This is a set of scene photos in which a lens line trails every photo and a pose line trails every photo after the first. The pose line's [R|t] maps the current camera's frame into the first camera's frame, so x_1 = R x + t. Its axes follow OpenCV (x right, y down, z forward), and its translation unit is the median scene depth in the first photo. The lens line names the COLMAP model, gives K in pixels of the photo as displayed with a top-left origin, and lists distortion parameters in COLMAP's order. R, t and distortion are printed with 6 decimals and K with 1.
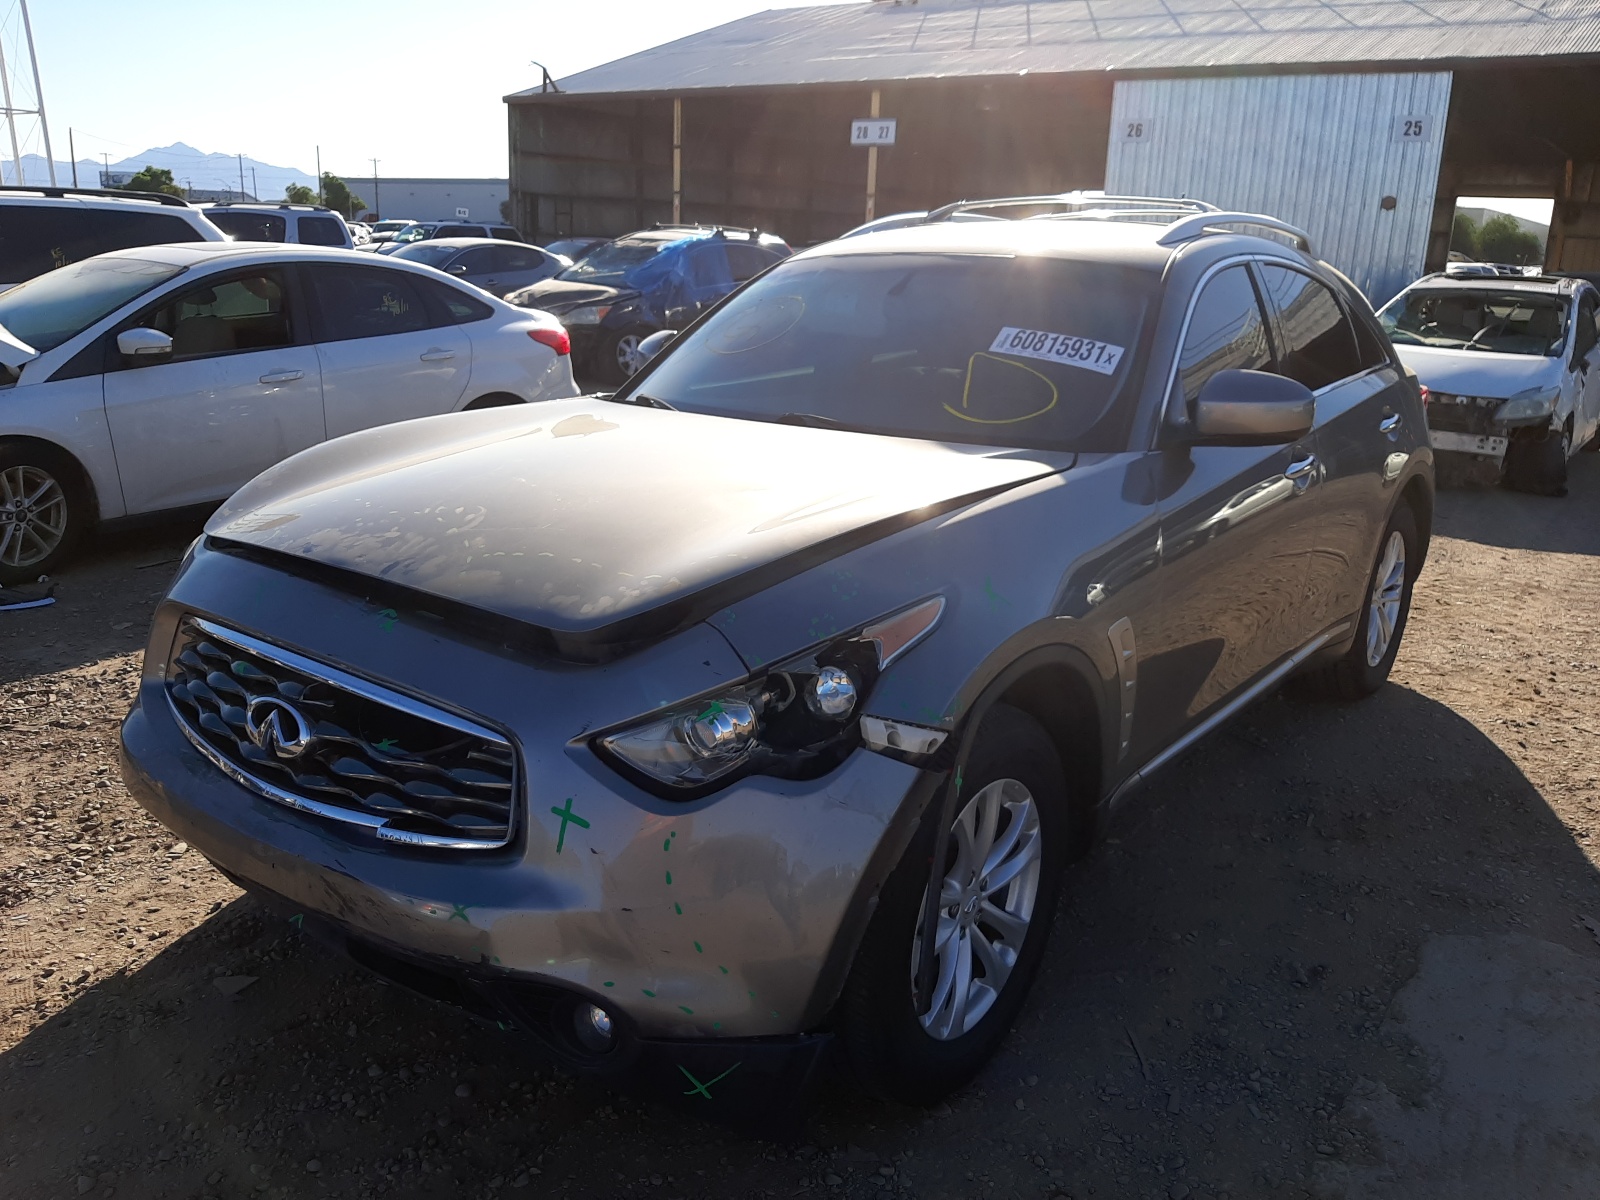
lens RADIAL K [[1323.3, 0, 801.0], [0, 1323.3, 601.6], [0, 0, 1]] dist [0.064379, -0.130368]
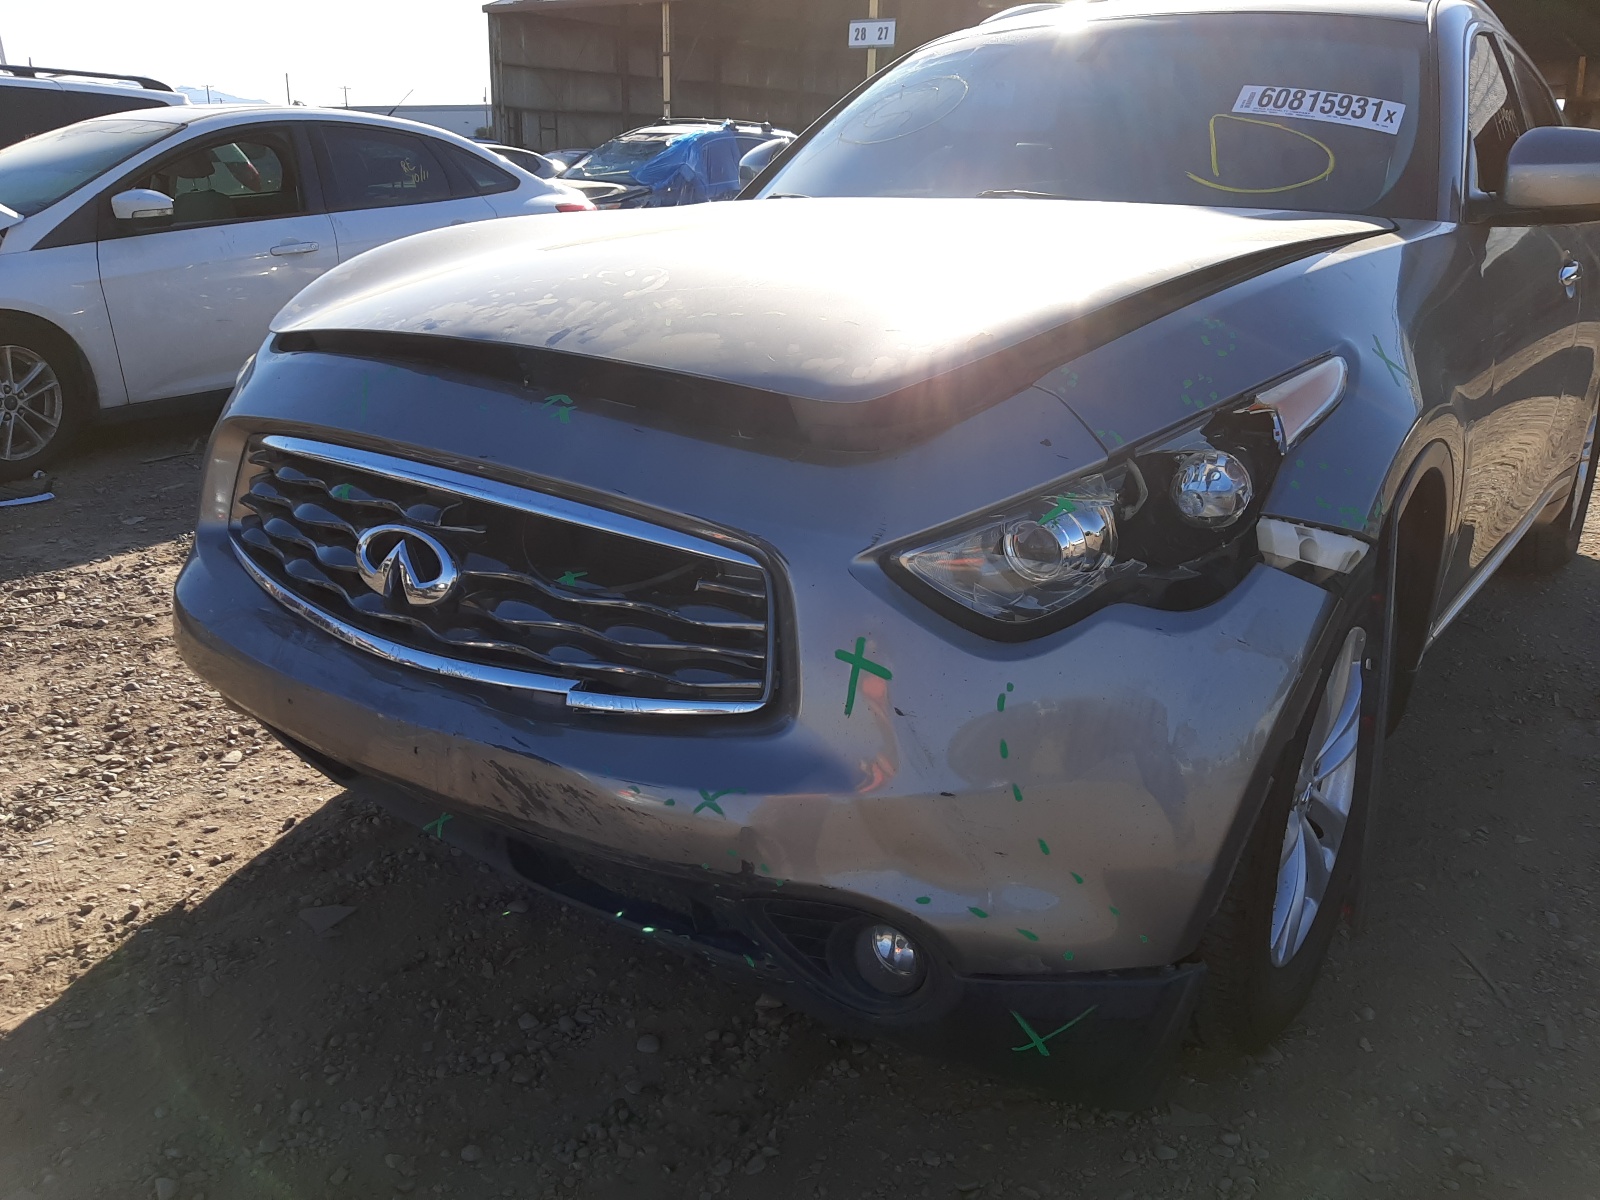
lens RADIAL K [[1323.3, 0, 813.4], [0, 1323.3, 597.4], [0, 0, 1]] dist [0.064379, -0.130368]
pose [[0.999675, -0.020581, 0.015040, -0.169495], [0.019784, 0.998486, 0.051322, 0.073873], [-0.016073, -0.051008, 0.998569, 0.252864]]
